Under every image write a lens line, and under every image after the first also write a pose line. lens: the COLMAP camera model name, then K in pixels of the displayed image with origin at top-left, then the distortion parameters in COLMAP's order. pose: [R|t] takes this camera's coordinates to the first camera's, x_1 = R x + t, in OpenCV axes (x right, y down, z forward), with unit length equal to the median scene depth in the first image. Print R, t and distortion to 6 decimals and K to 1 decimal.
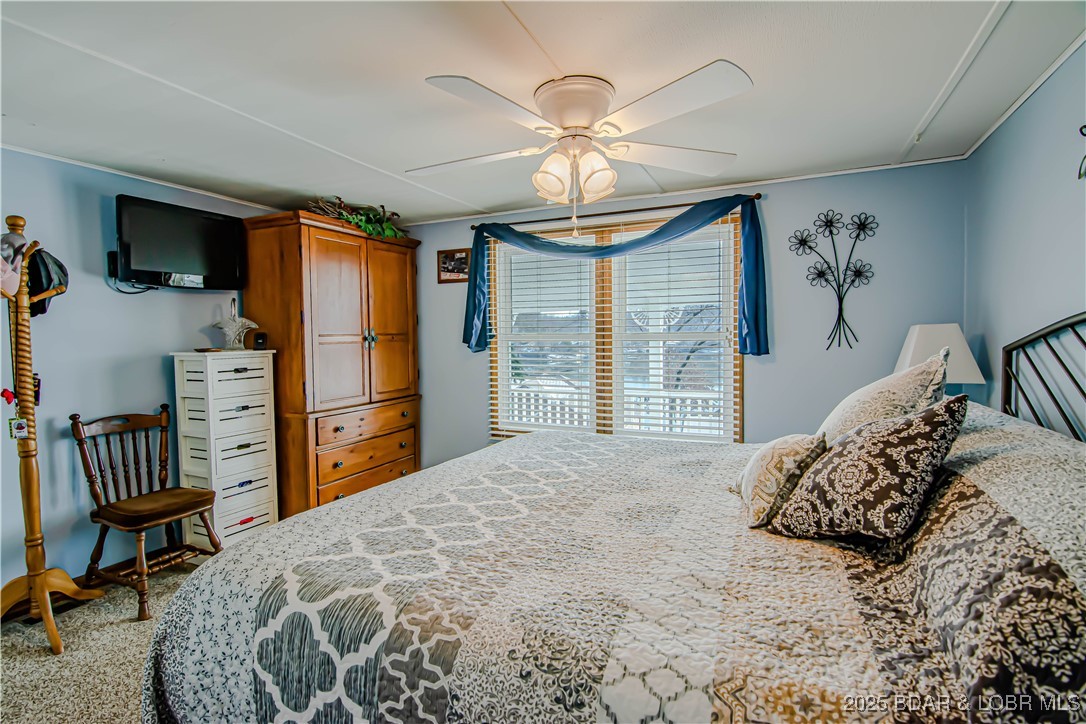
lens RADIAL K [[530.0, 0, 537.4], [0, 530.0, 359.1], [0, 0, 1]] dist [-0.002555, -0.008865]
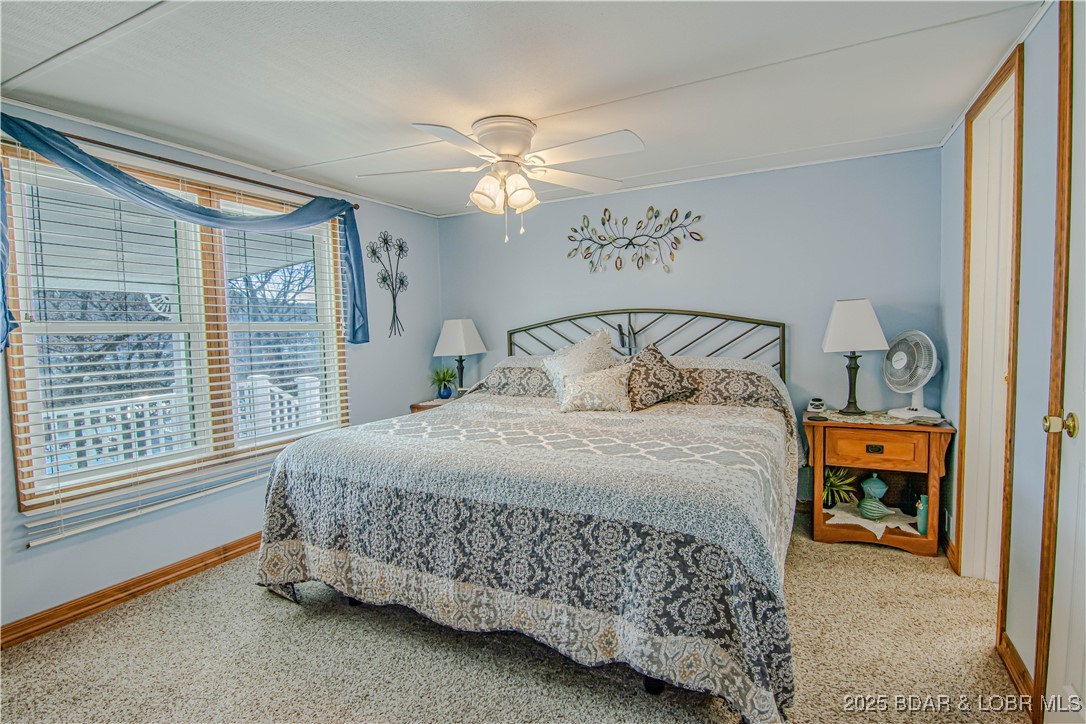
lens RADIAL K [[546.1, 0, 543.0], [0, 546.1, 362.0], [0, 0, 1]] dist [0.000932, 0.000084]
pose [[0.016467, -0.054273, 0.998390, -0.808581], [0.056863, 0.996961, 0.053257, -0.007059], [-0.998246, 0.055894, 0.019503, 0.594876]]
